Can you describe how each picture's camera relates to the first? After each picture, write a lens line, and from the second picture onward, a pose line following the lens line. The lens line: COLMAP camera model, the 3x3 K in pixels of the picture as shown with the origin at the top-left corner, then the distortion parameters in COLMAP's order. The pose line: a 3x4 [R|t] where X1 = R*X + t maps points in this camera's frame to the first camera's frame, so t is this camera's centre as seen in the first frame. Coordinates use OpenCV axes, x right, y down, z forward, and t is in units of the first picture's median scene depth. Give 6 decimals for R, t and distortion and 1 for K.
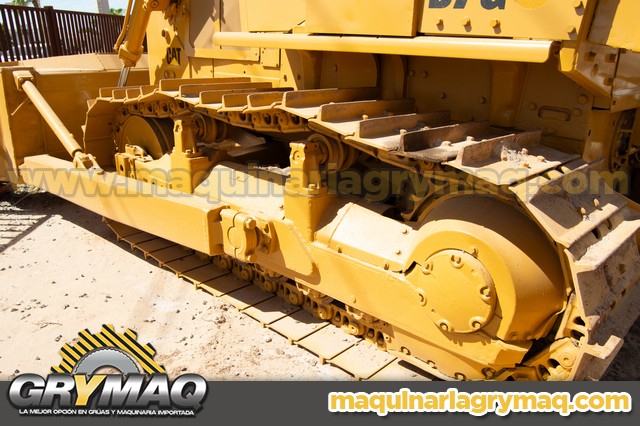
lens RADIAL K [[508.8, 0, 320.0], [0, 508.8, 213.0], [0, 0, 1]] dist [-0.081122, 0.011656]
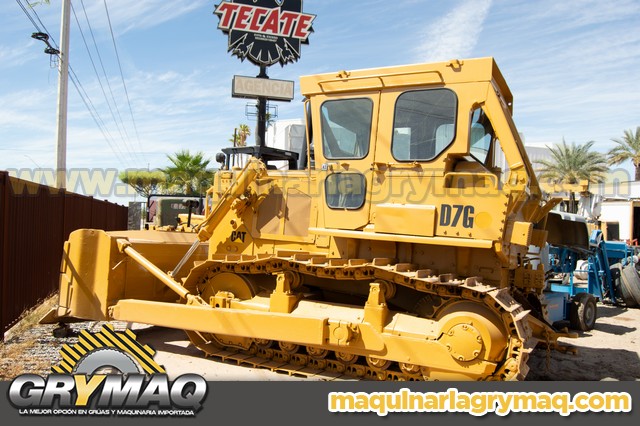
lens RADIAL K [[508.8, 0, 320.0], [0, 508.8, 213.0], [0, 0, 1]] dist [-0.081122, 0.011656]
pose [[0.962922, 0.056103, 0.263883, -0.800517], [0.039057, 0.938843, -0.342123, 0.285265], [-0.266938, 0.339744, 0.901841, -0.878721]]
